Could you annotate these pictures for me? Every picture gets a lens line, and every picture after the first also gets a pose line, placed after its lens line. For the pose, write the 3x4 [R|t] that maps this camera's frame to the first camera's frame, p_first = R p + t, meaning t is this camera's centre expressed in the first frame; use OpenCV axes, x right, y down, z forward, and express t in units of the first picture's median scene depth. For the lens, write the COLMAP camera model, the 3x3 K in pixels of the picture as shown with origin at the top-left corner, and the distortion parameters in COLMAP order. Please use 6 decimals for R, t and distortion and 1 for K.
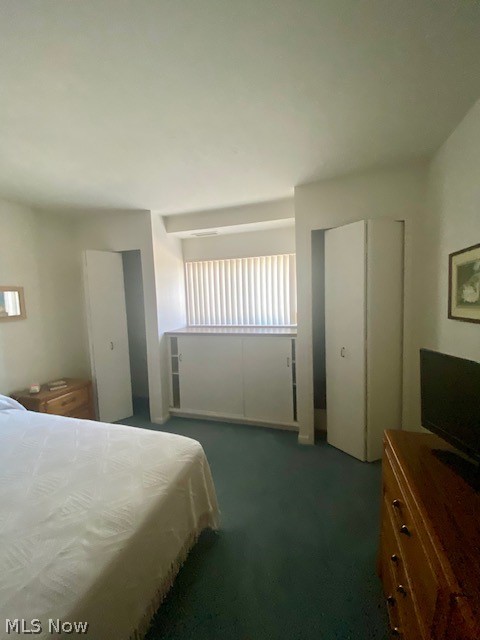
lens RADIAL K [[260.7, 0, 234.6], [0, 260.7, 319.8], [0, 0, 1]] dist [0.024613, -0.000930]
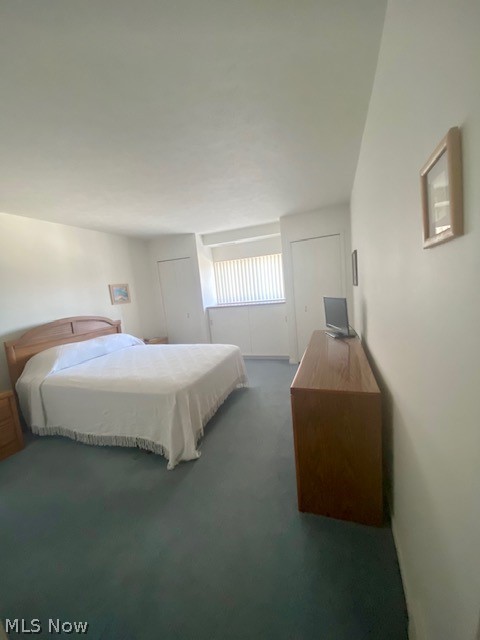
lens RADIAL K [[260.7, 0, 240.3], [0, 260.7, 316.3], [0, 0, 1]] dist [0.024613, -0.000930]
pose [[0.998003, -0.058470, -0.023894, -0.022145], [0.059047, 0.997962, 0.024193, 0.081950], [0.022430, -0.025555, 0.999422, -0.633446]]
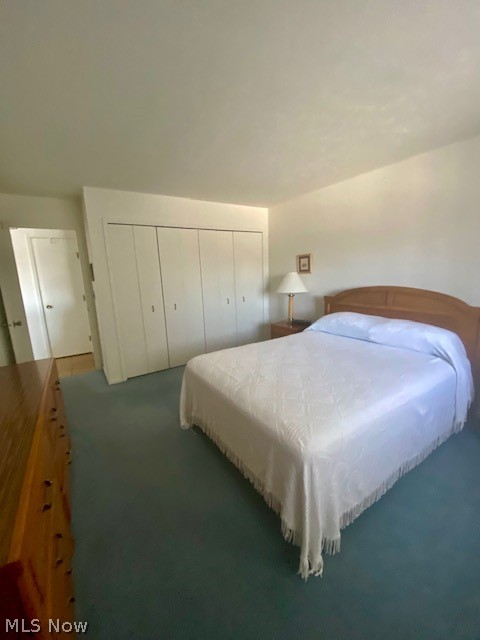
lens RADIAL K [[260.7, 0, 243.6], [0, 260.7, 315.9], [0, 0, 1]] dist [0.024613, -0.000930]
pose [[-0.601492, 0.187332, -0.776604, 0.263959], [-0.022351, 0.967791, 0.250762, -0.050494], [0.798566, 0.168189, -0.577932, 0.659345]]
